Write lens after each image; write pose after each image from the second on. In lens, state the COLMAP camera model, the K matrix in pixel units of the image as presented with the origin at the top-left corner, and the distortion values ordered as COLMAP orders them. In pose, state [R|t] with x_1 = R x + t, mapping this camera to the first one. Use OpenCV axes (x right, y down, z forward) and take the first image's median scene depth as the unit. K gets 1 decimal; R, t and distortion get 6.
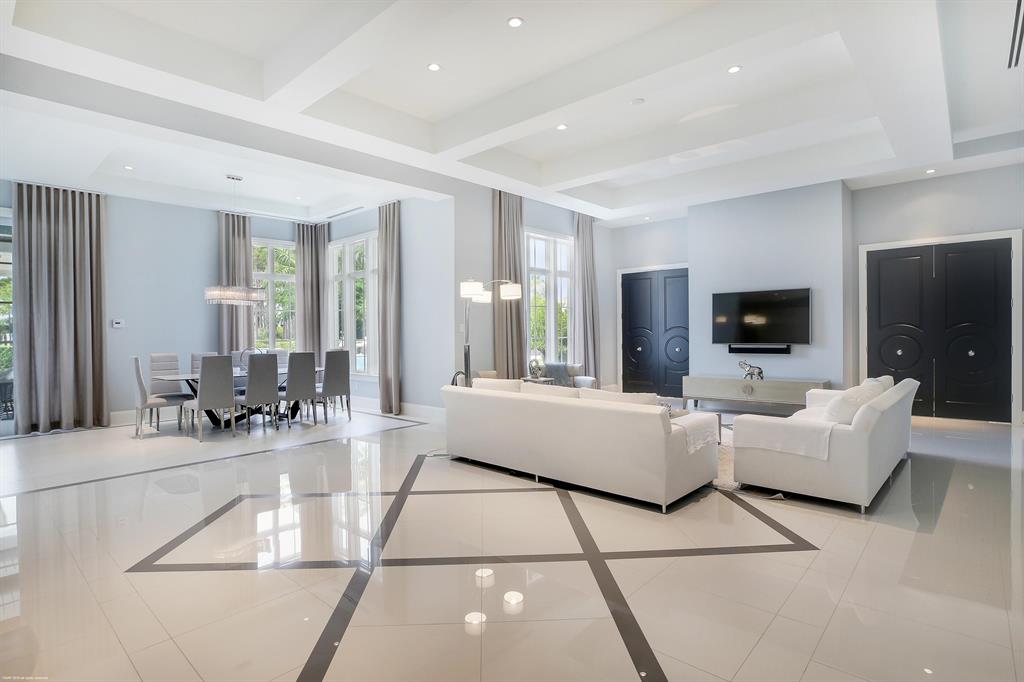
lens RADIAL K [[524.3, 0, 520.0], [0, 524.3, 335.2], [0, 0, 1]] dist [-0.041296, 0.006043]
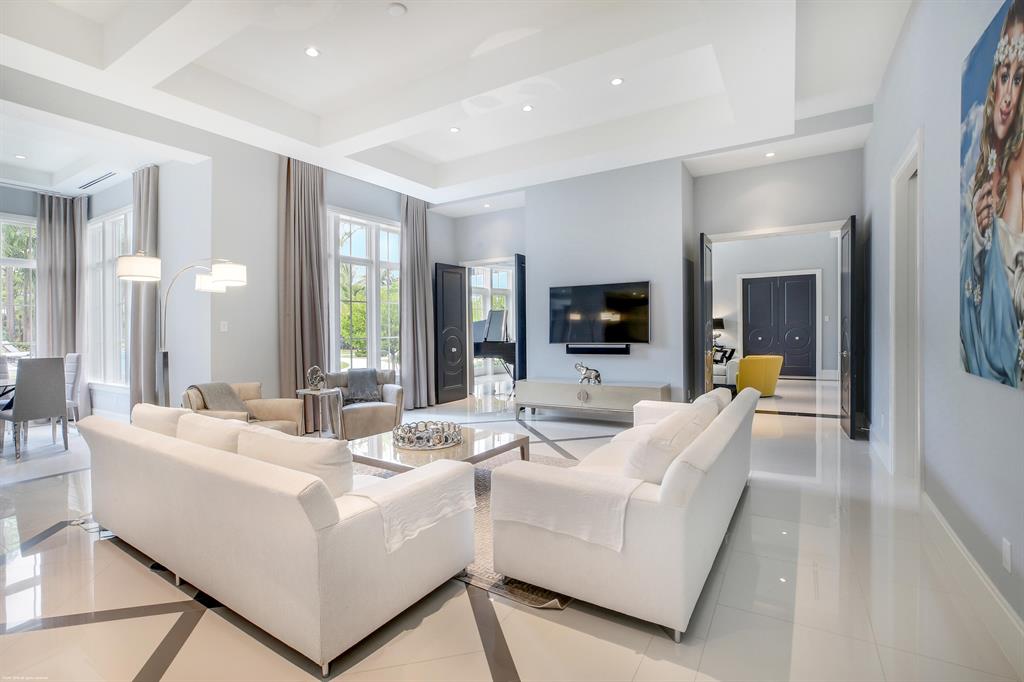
lens RADIAL K [[479.4, 0, 505.7], [0, 479.4, 321.8], [0, 0, 1]] dist [-0.023651, 0.001075]
pose [[0.985604, -0.000548, 0.169069, 0.176542], [0.003960, 0.999795, -0.019844, -0.005471], [-0.169023, 0.020228, 0.985404, 0.226572]]
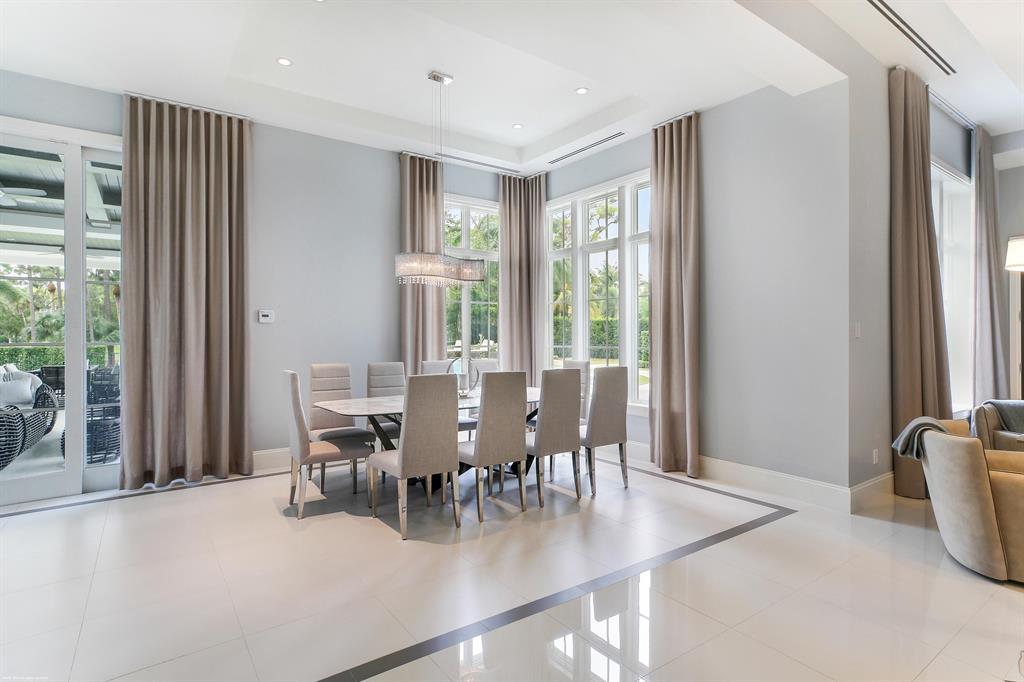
lens RADIAL K [[524.3, 0, 508.1], [0, 524.3, 343.6], [0, 0, 1]] dist [-0.041296, 0.006043]
pose [[0.977149, 0.012588, -0.212182, -0.332750], [-0.012769, 0.999918, 0.000516, 0.006445], [0.212171, 0.002205, 0.977230, 0.407209]]
